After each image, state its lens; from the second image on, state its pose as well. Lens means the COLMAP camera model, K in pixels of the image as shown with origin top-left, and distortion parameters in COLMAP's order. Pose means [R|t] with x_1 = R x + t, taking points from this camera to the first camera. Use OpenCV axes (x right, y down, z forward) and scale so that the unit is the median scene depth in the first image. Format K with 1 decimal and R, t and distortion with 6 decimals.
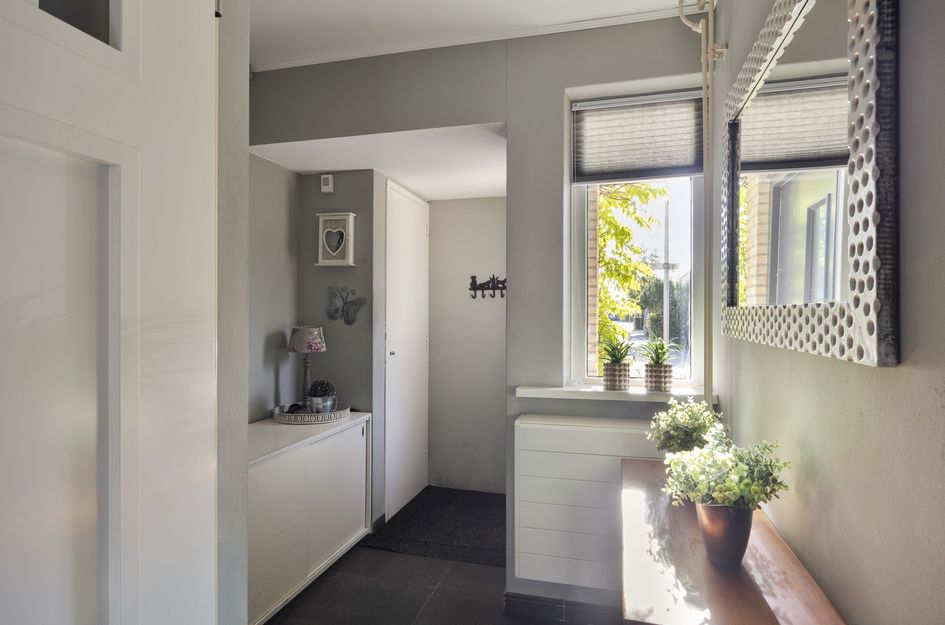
lens RADIAL K [[509.8, 0, 474.5], [0, 509.8, 318.1], [0, 0, 1]] dist [-0.001079, -0.002981]
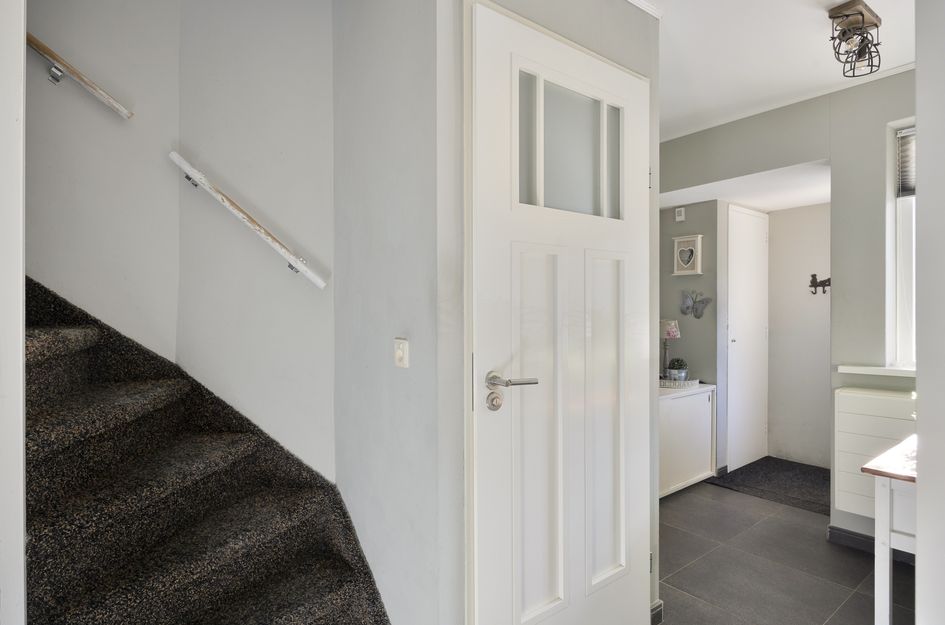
lens RADIAL K [[509.8, 0, 479.2], [0, 509.8, 328.9], [0, 0, 1]] dist [-0.001079, -0.002981]
pose [[0.808819, 0.003596, -0.588046, 0.078190], [0.012592, 0.999646, 0.023432, 0.002291], [0.587923, -0.026357, 0.808488, -0.427942]]
